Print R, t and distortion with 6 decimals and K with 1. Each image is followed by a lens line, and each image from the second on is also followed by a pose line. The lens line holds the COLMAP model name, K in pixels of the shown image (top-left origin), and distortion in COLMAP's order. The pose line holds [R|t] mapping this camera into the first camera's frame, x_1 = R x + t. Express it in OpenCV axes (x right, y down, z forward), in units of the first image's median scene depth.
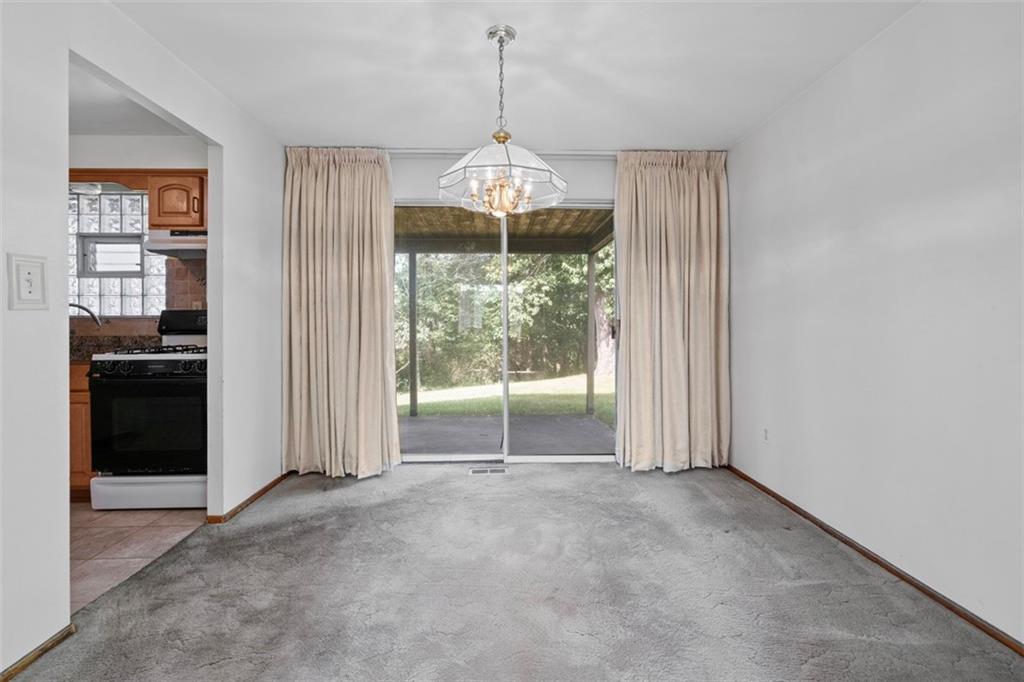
lens RADIAL K [[455.1, 0, 499.2], [0, 455.1, 317.4], [0, 0, 1]] dist [0.000315, 0.000264]
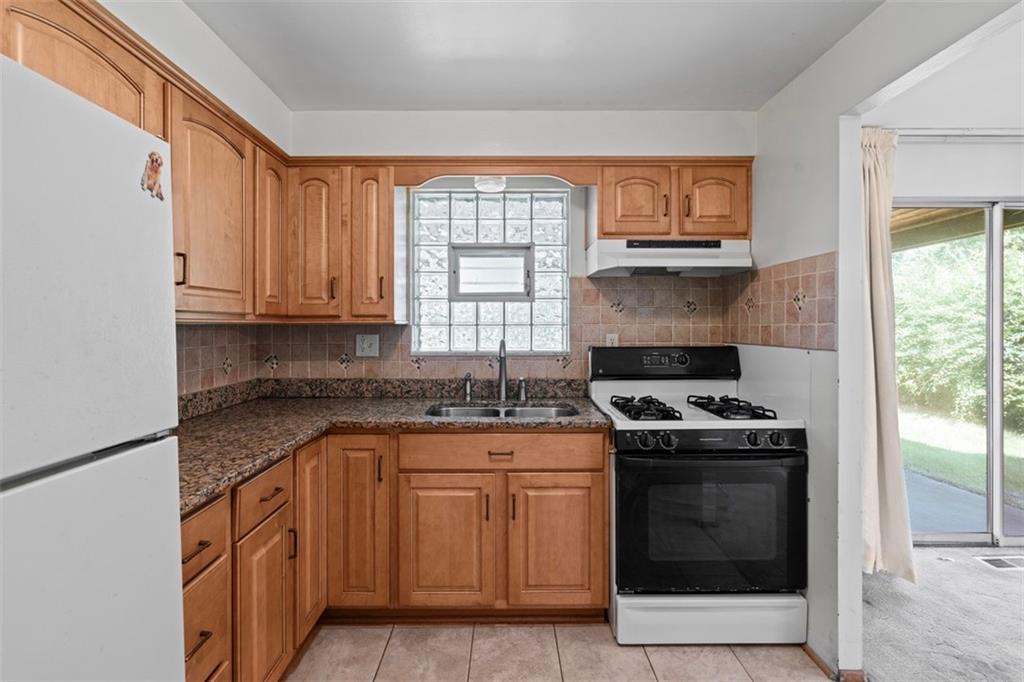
lens RADIAL K [[463.4, 0, 508.6], [0, 463.4, 323.6], [0, 0, 1]] dist [-0.006457, 0.000222]
pose [[0.999639, 0.004053, -0.026563, -0.804945], [-0.003991, 0.999989, 0.002406, -0.052218], [0.026572, -0.002300, 0.999644, 0.223876]]
